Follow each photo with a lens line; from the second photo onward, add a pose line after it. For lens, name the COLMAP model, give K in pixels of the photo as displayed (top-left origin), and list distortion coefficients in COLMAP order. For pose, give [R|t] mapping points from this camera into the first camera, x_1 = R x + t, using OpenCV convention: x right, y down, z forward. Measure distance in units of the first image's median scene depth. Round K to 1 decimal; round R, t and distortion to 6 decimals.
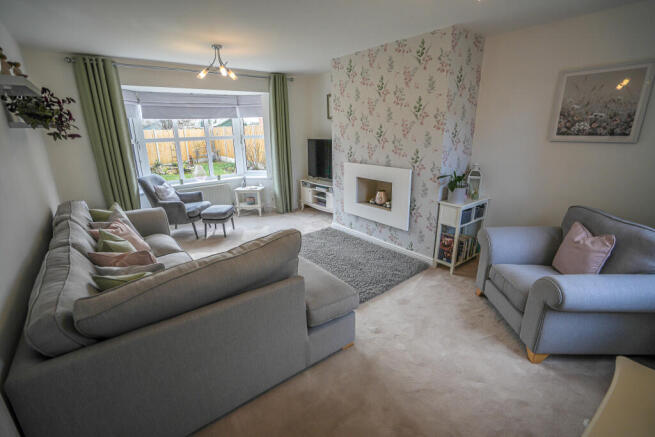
lens RADIAL K [[310.5, 0, 328.0], [0, 310.5, 216.5], [0, 0, 1]] dist [-0.036194, 0.000032]
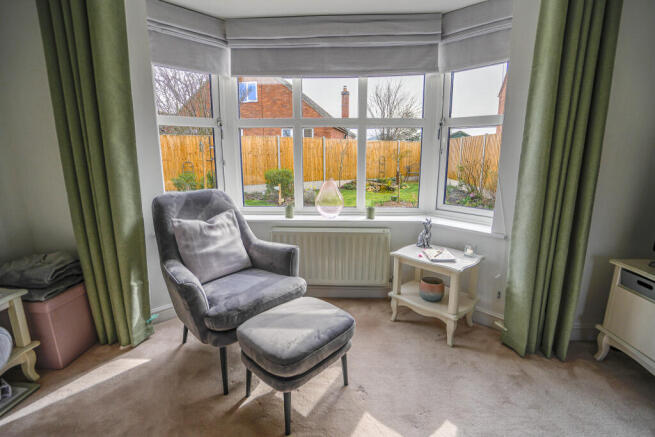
lens RADIAL K [[310.5, 0, 328.0], [0, 310.5, 216.5], [0, 0, 1]] dist [-0.036194, 0.000032]
pose [[0.765083, 0.147226, -0.626875, -0.165932], [-0.188996, 0.981978, -0.000041, -0.144559], [0.615572, 0.118508, 0.779120, 0.819926]]
